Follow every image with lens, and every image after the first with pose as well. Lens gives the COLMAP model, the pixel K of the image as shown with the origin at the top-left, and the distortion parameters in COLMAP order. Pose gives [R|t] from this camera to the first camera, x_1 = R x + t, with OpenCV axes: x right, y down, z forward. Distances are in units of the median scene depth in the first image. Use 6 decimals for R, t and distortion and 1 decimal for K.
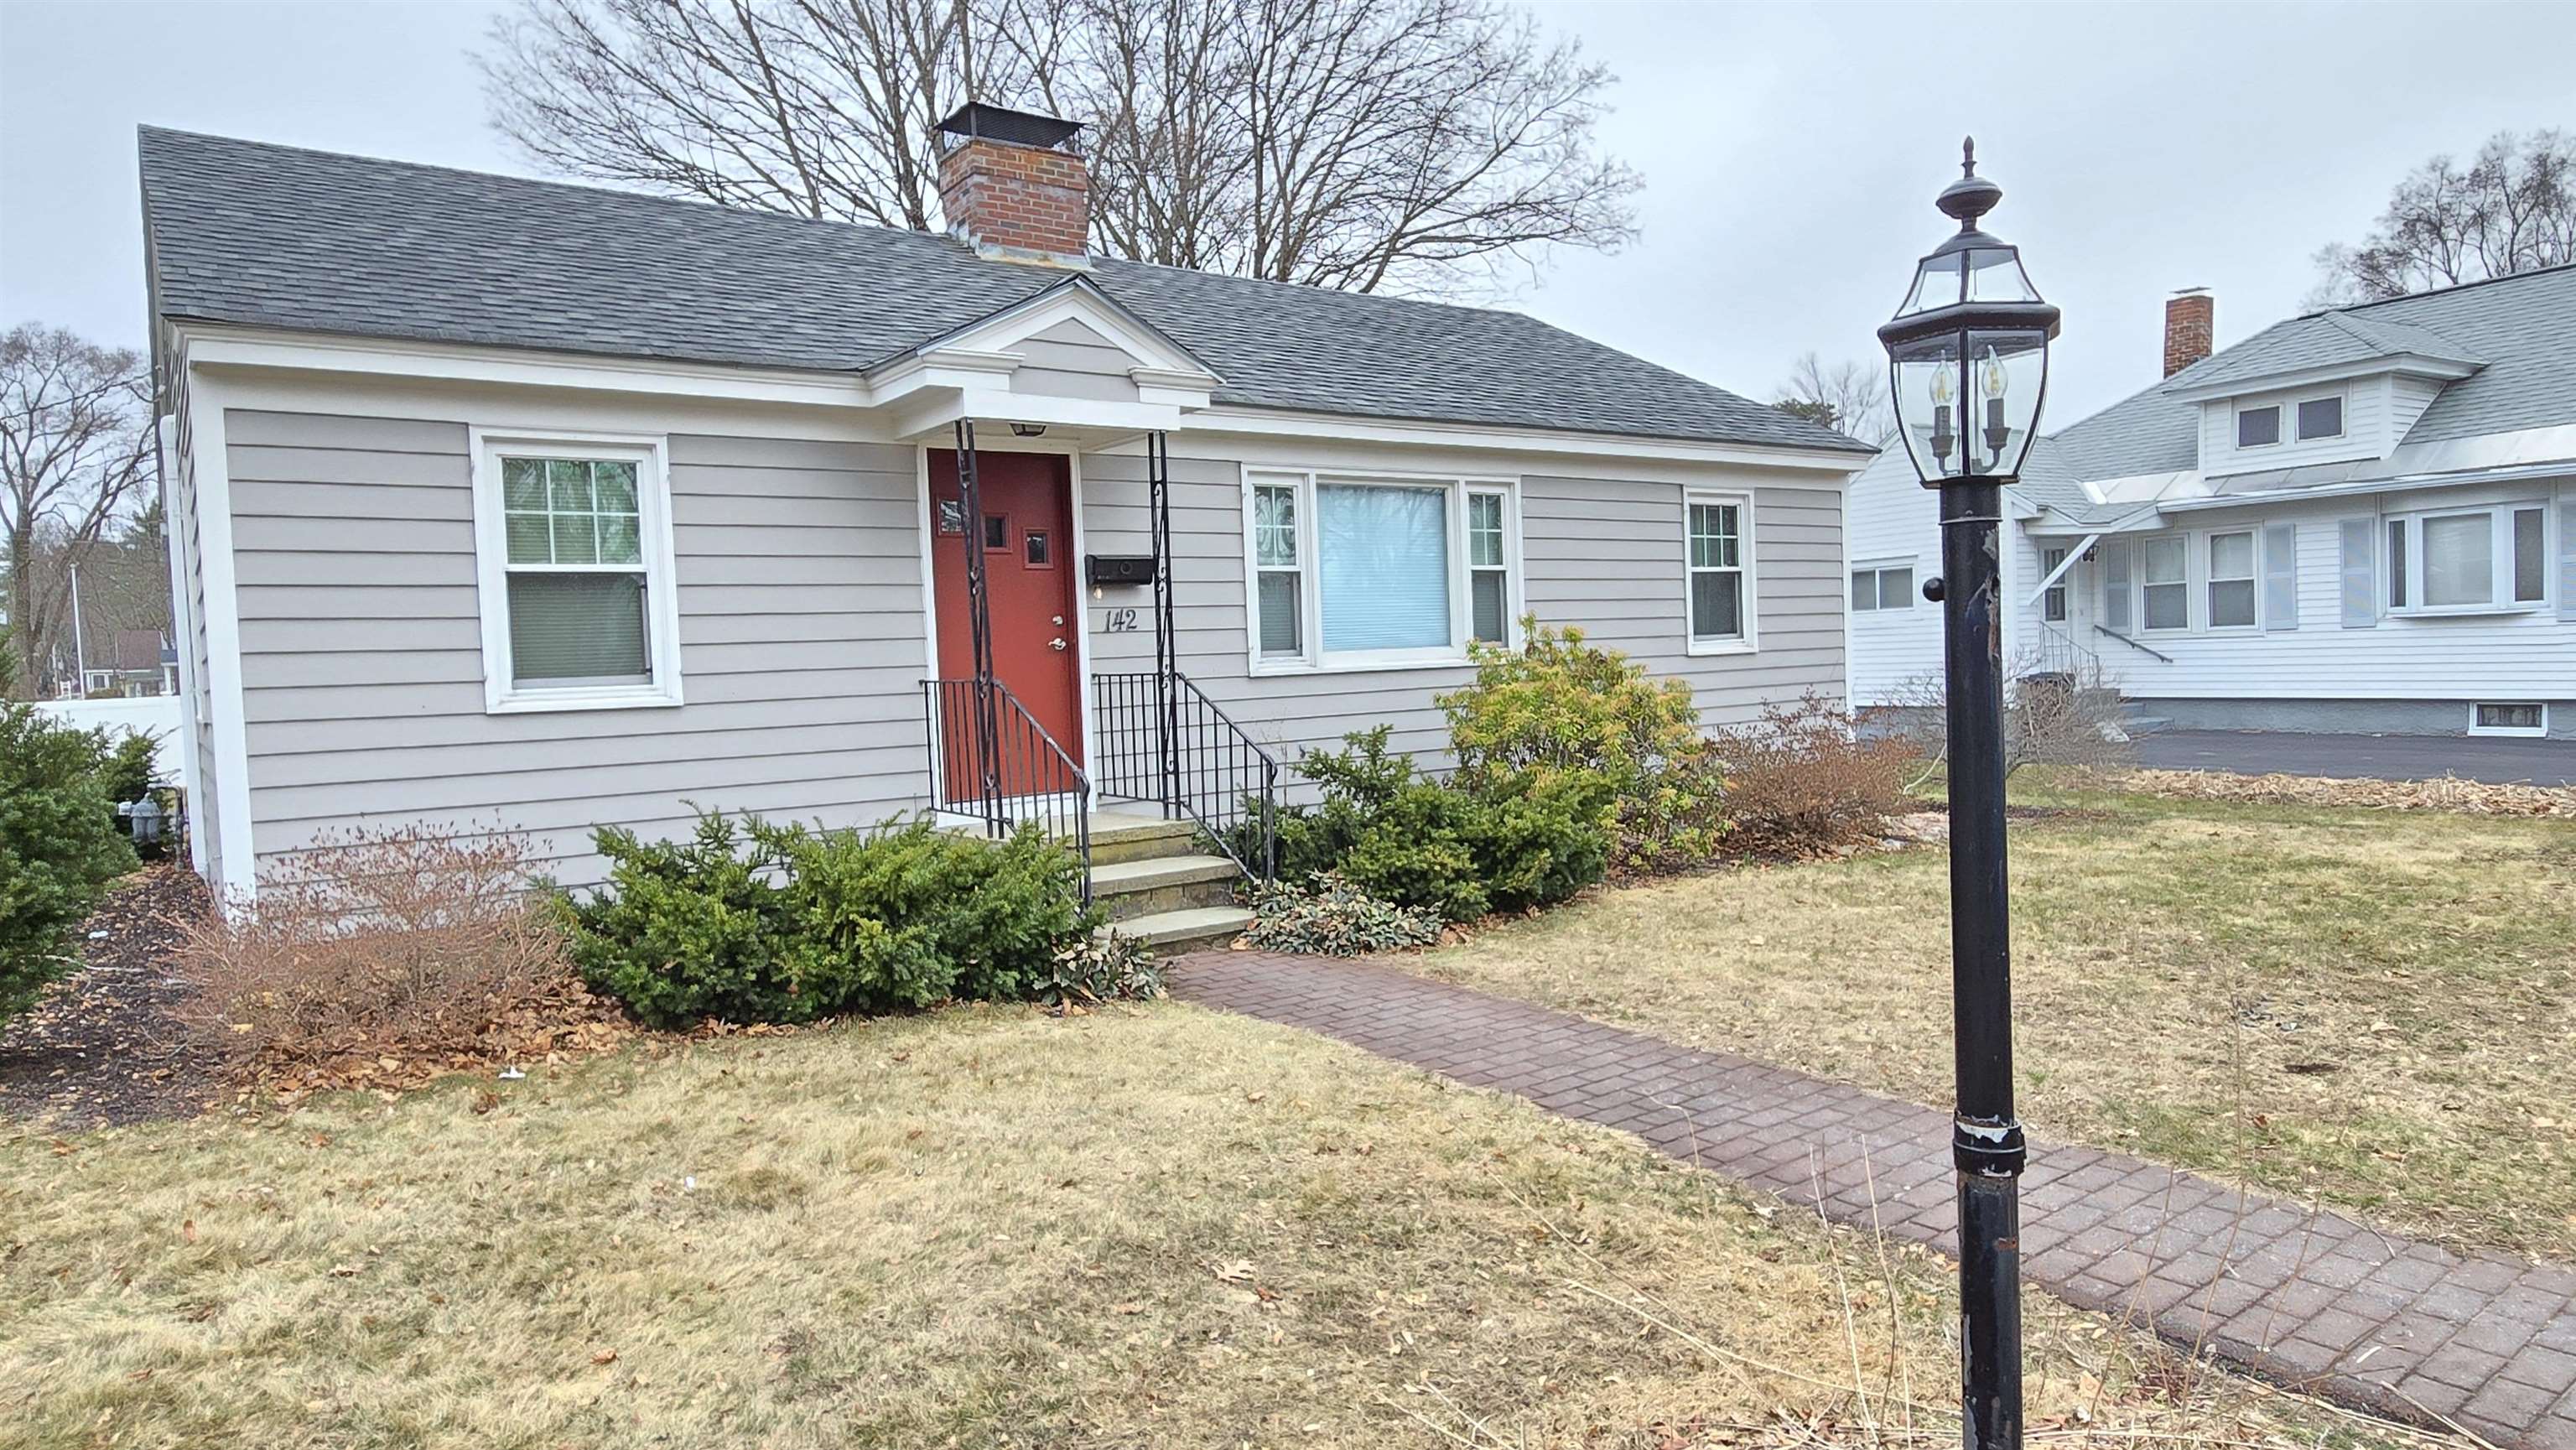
lens RADIAL K [[1564.5, 0, 1288.0], [0, 1564.5, 725.0], [0, 0, 1]] dist [-0.004407, 0.000659]
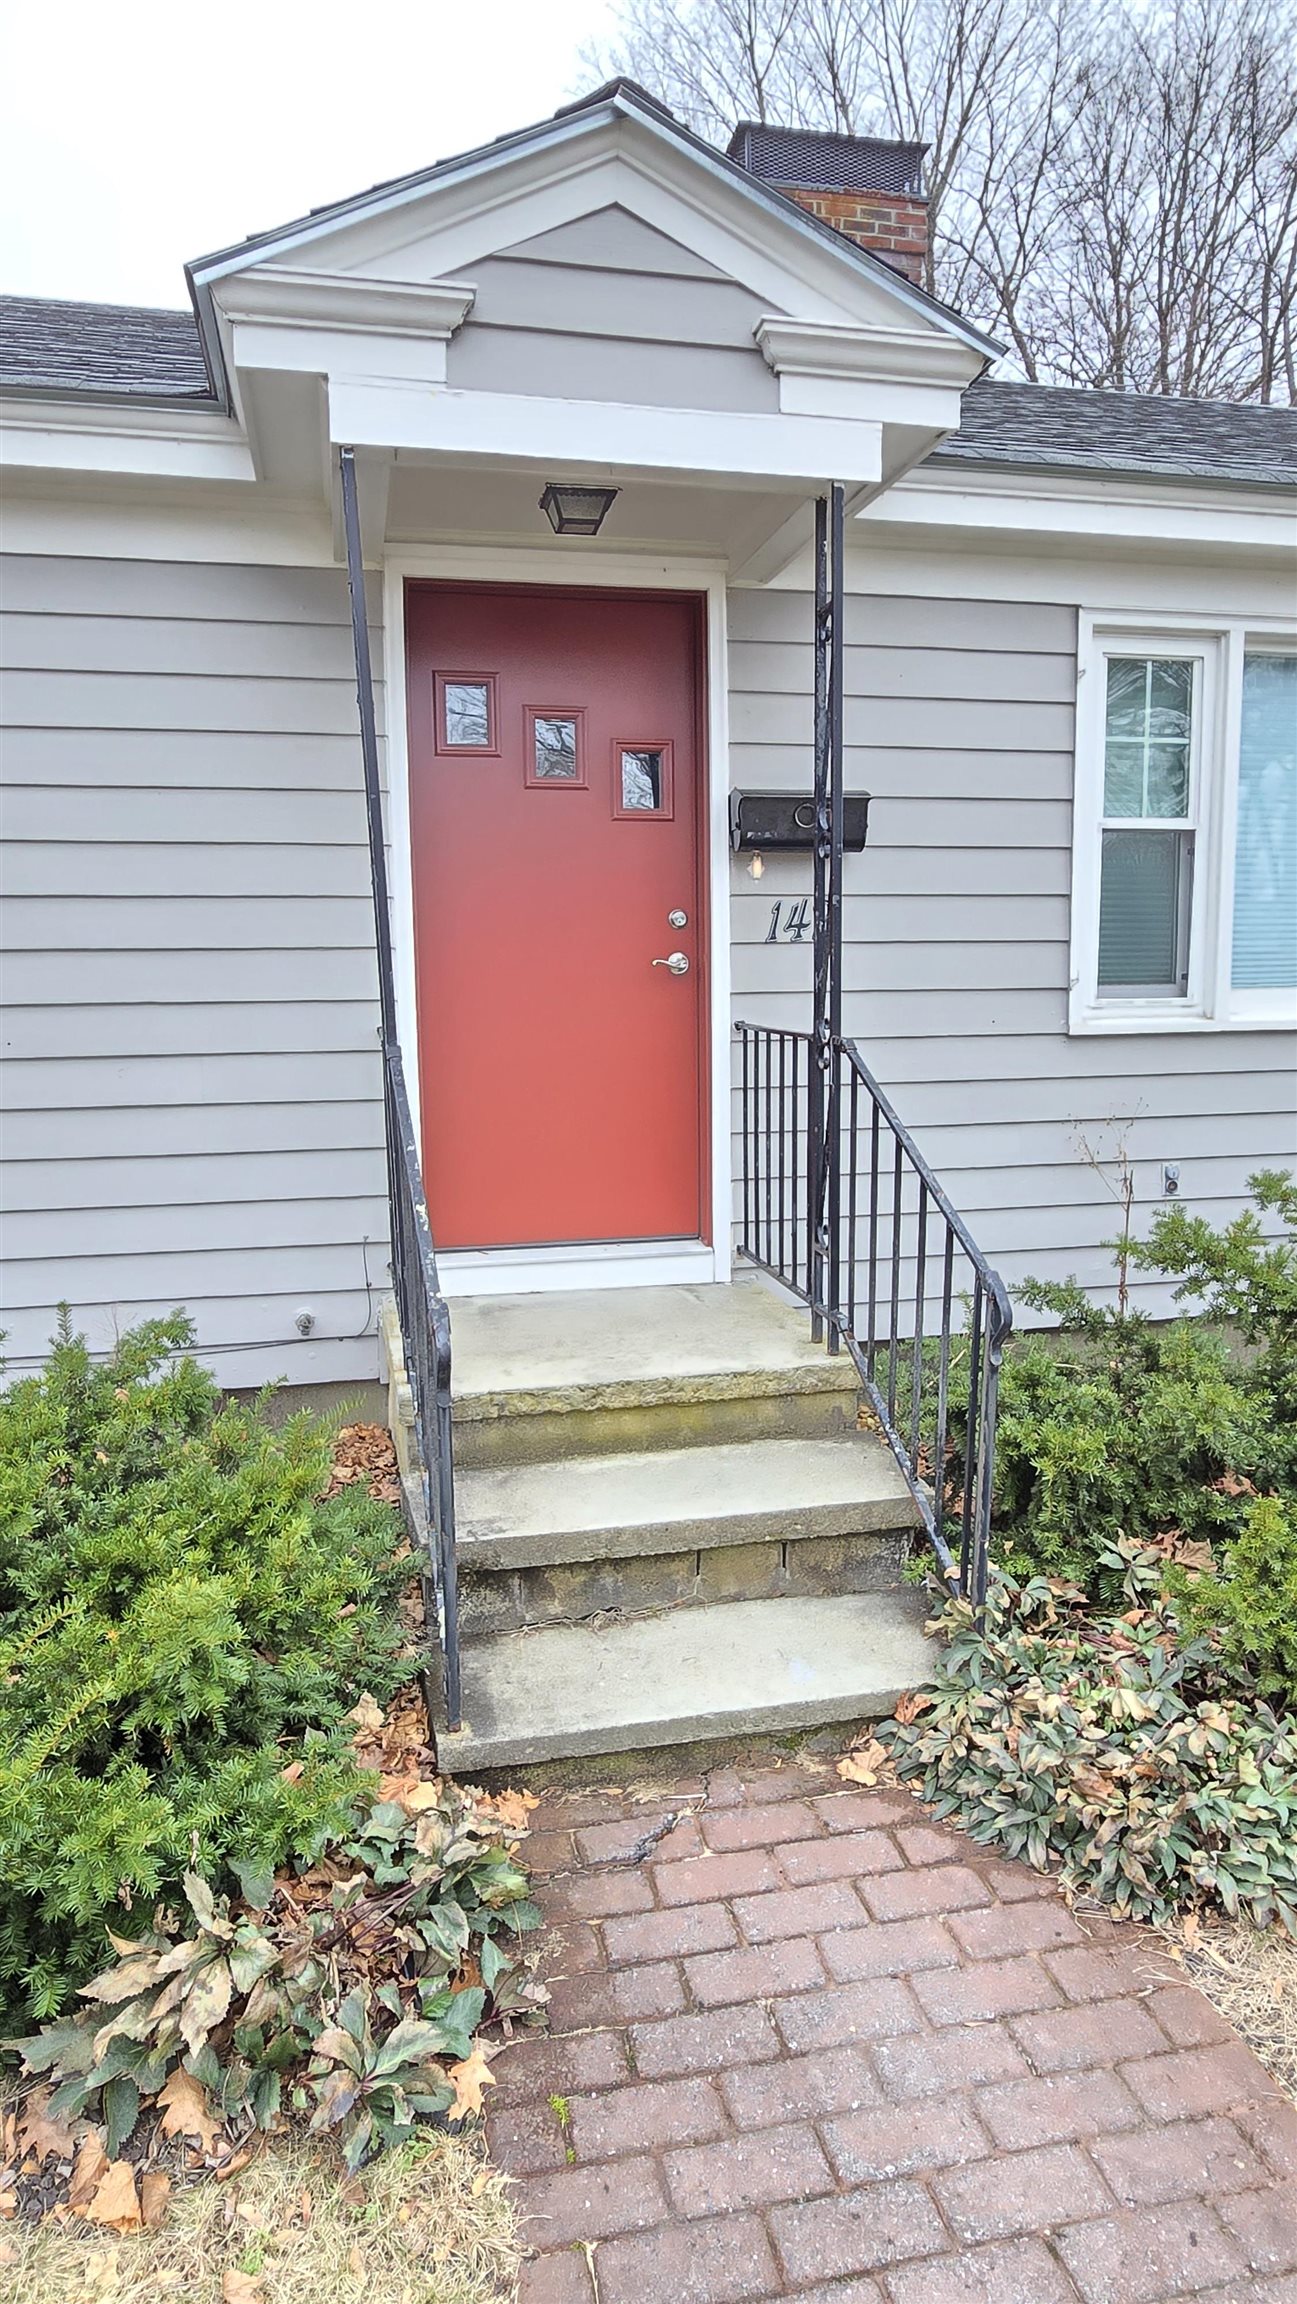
lens RADIAL K [[1399.3, 0, 648.5], [0, 1399.3, 1152.0], [0, 0, 1]] dist [-0.004407, 0.000659]
pose [[0.914636, 0.081287, -0.396022, 0.038103], [-0.041861, 0.993354, 0.107213, -0.039007], [0.402105, -0.081483, 0.911960, 0.561155]]
